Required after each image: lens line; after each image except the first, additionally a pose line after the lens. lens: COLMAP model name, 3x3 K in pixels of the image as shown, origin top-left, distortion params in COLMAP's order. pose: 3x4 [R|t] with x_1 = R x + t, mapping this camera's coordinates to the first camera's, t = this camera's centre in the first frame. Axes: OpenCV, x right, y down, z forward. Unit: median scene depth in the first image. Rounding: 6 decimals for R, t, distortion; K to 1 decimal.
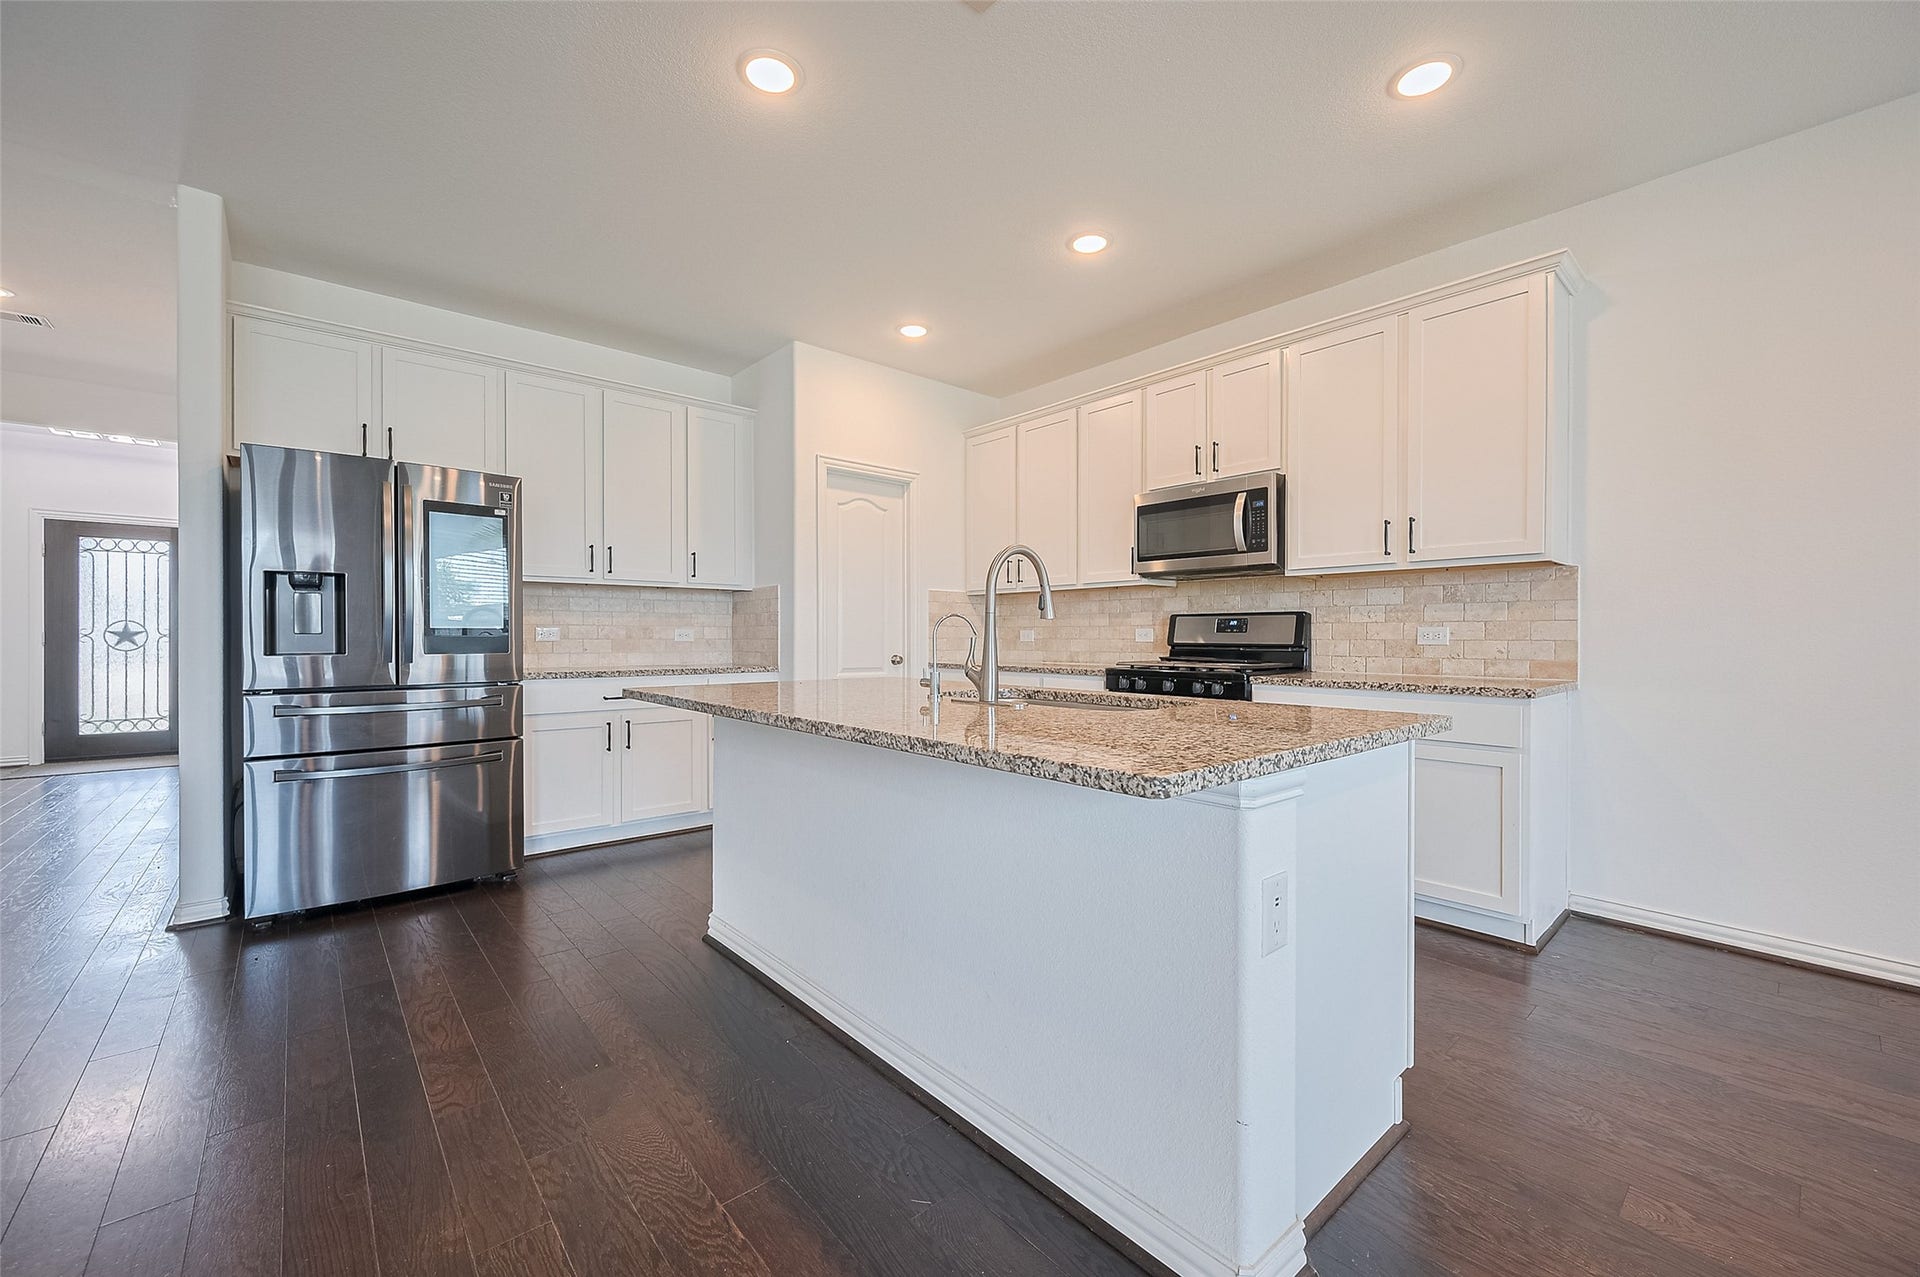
lens RADIAL K [[769.7, 0, 979.0], [0, 769.7, 641.6], [0, 0, 1]] dist [-0.002070, -0.000148]
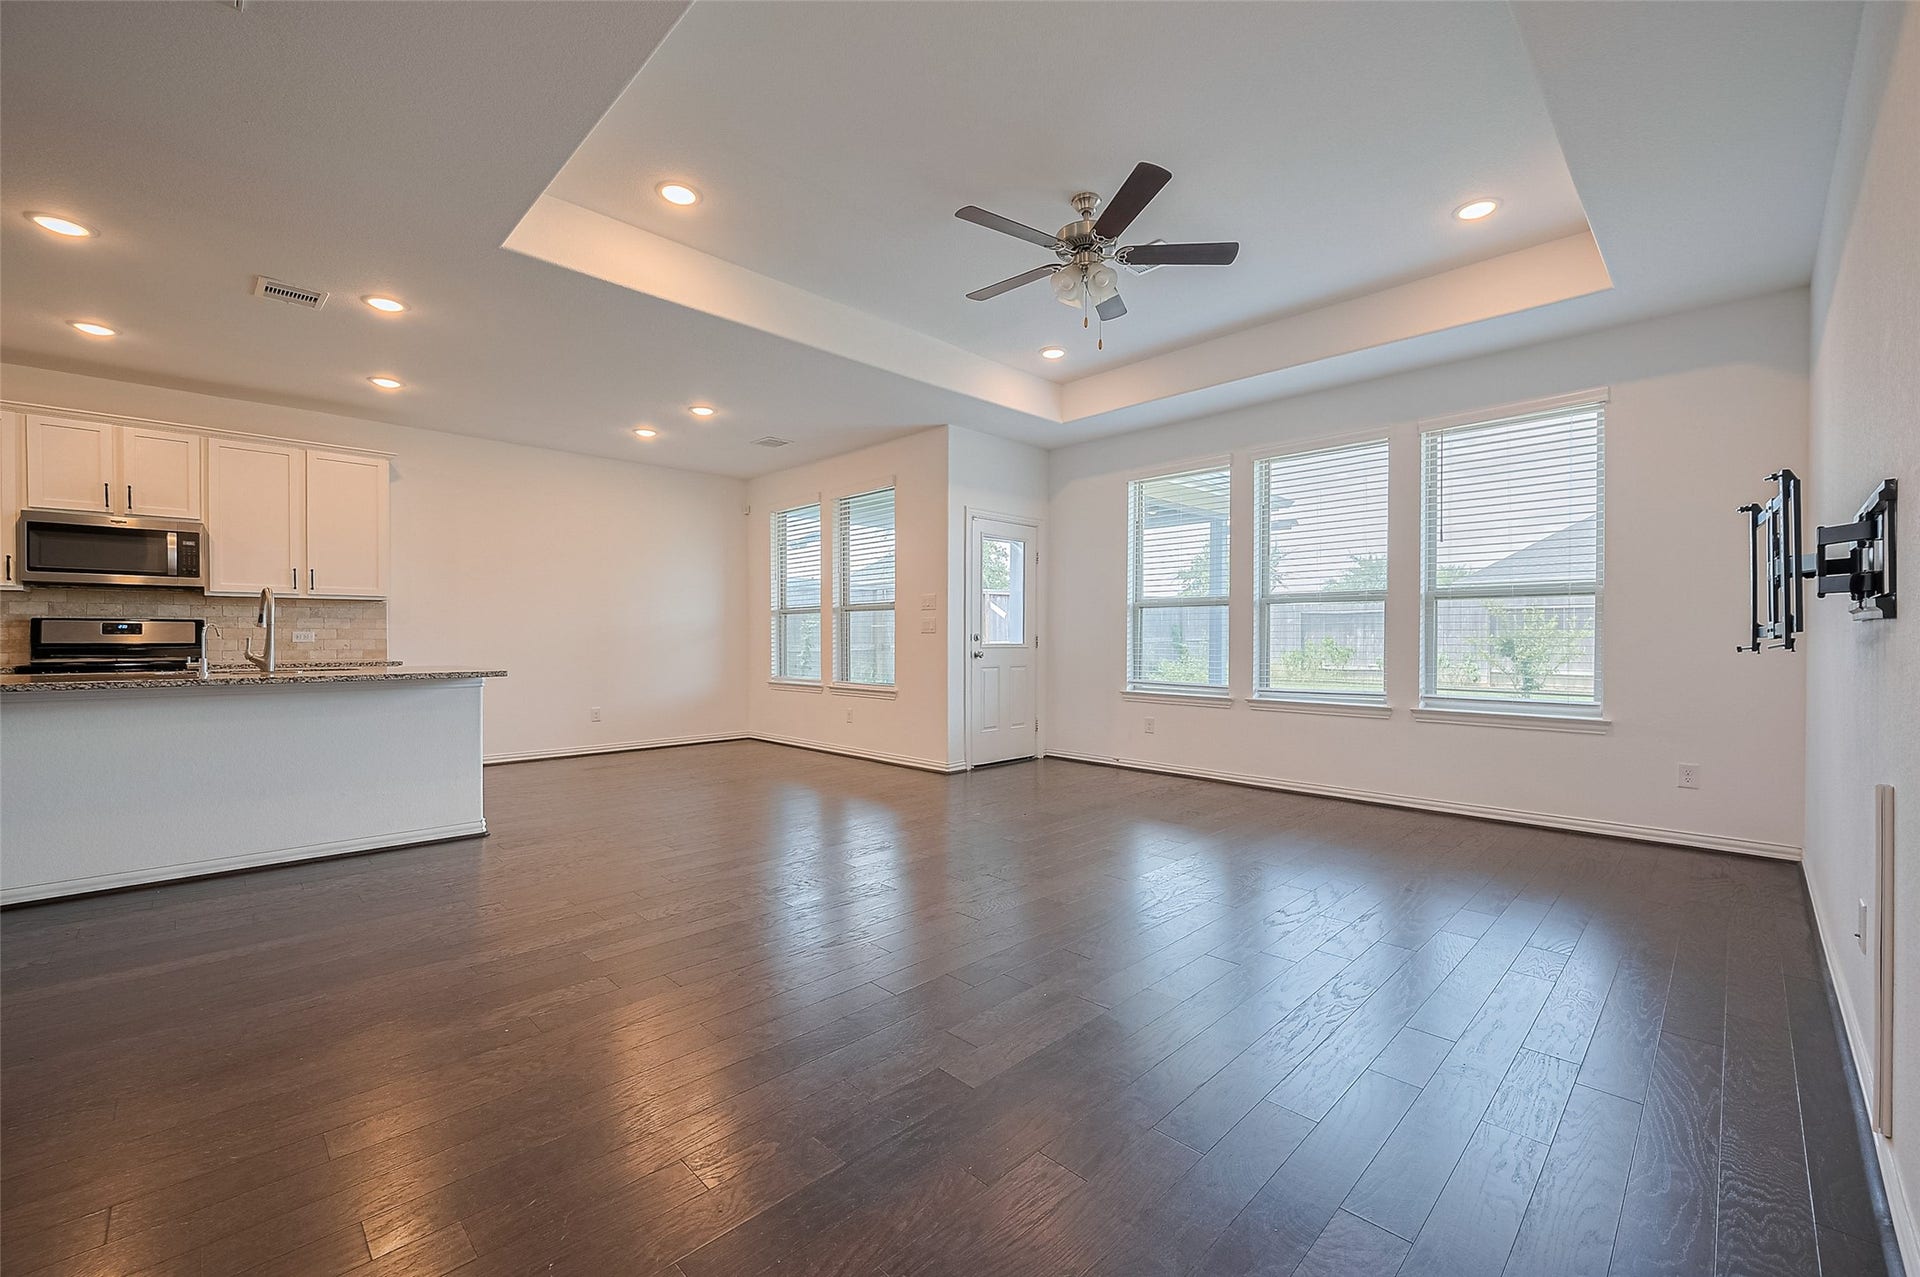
lens RADIAL K [[769.7, 0, 916.0], [0, 769.7, 634.6], [0, 0, 1]] dist [-0.002070, -0.000148]
pose [[-0.027672, 0.002624, 0.999614, -0.977291], [0.009648, 0.999951, -0.002358, 0.003879], [-0.999571, 0.009579, -0.027696, -0.258949]]
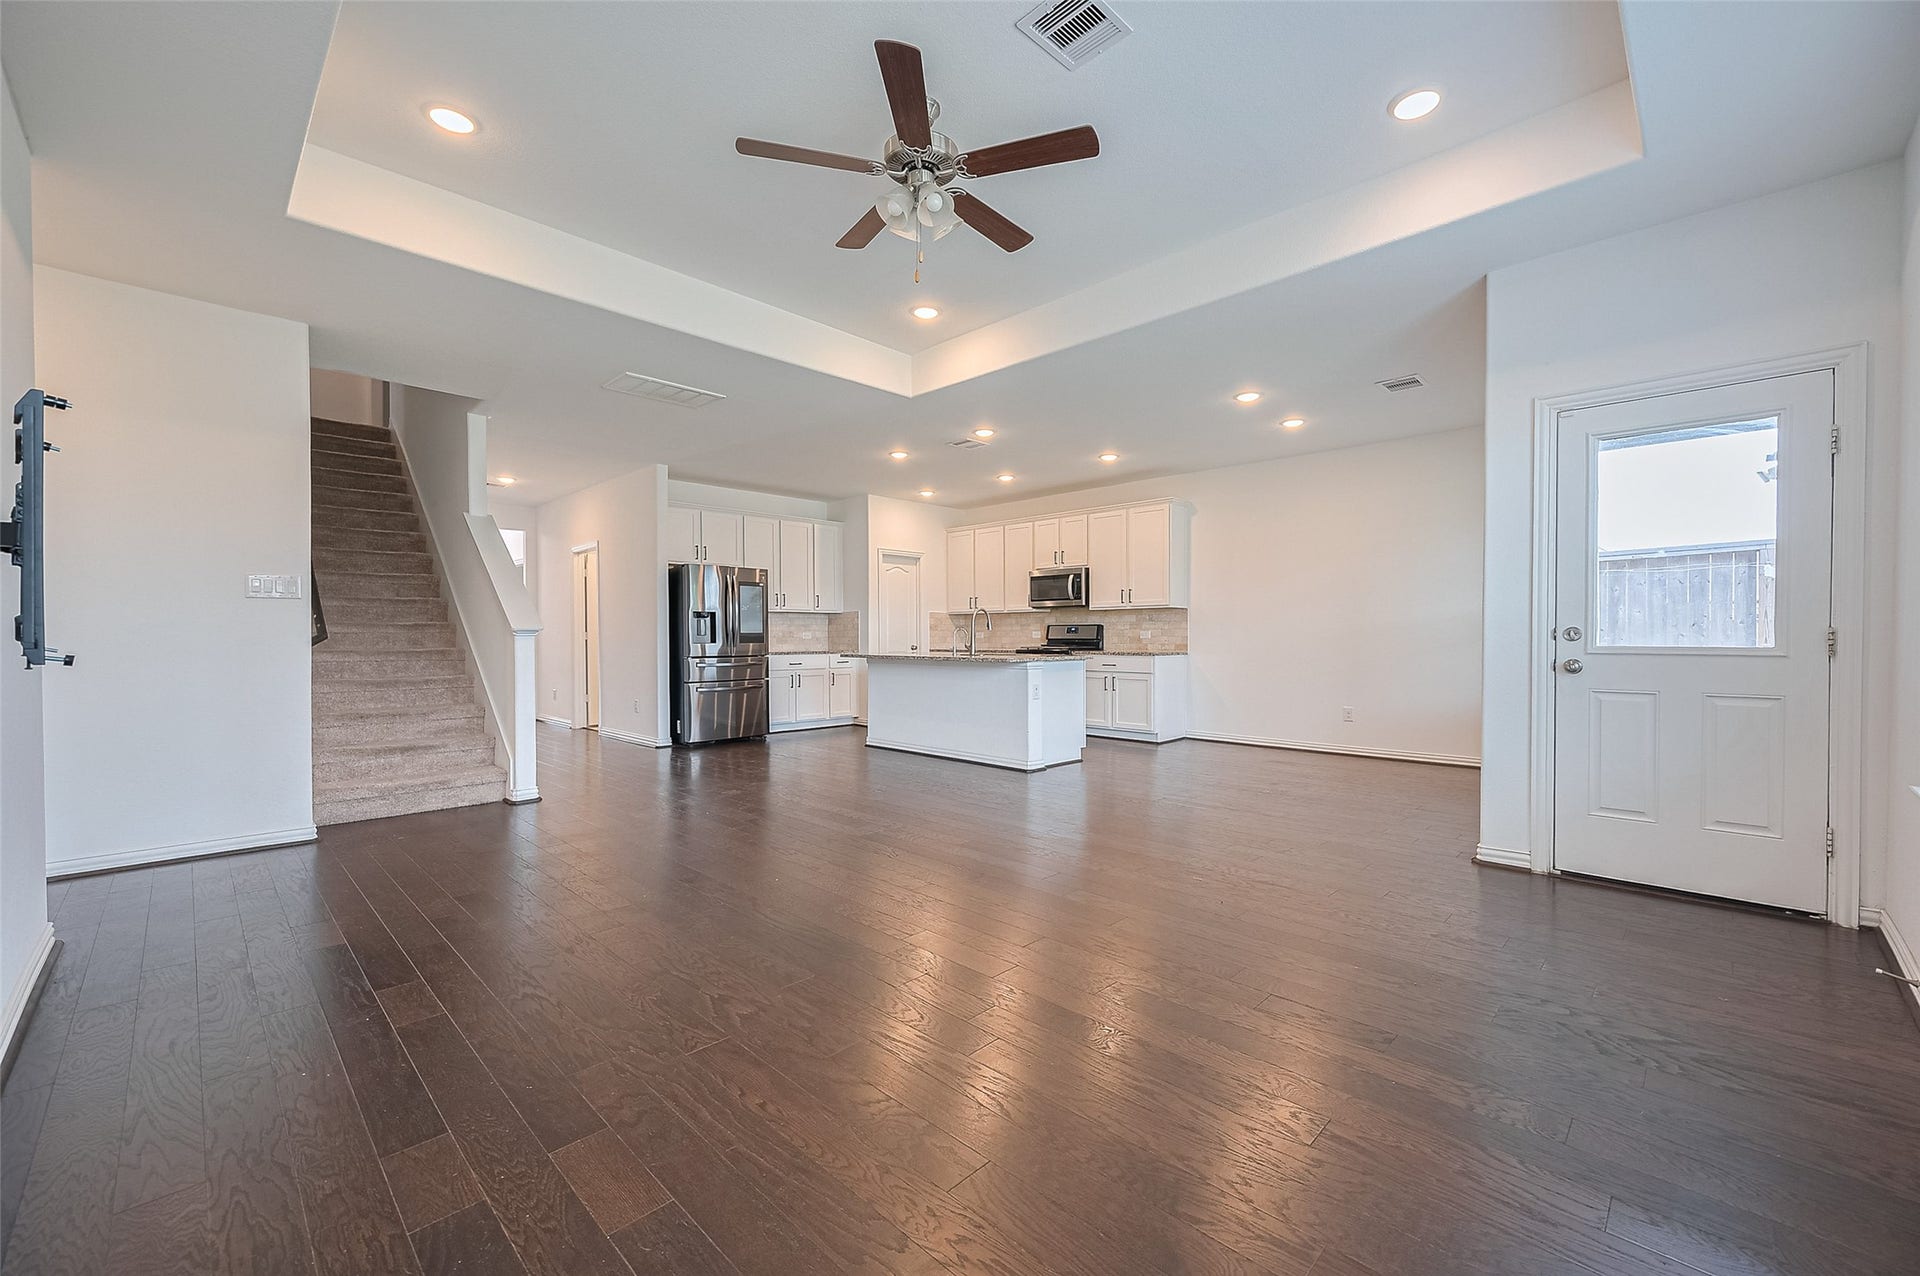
lens RADIAL K [[769.7, 0, 972.2], [0, 769.7, 635.8], [0, 0, 1]] dist [-0.002070, -0.000148]
pose [[0.997790, -0.002862, 0.066391, -0.112413], [0.003497, 0.999949, -0.009454, 0.014932], [-0.066360, 0.009666, 0.997749, -1.234487]]
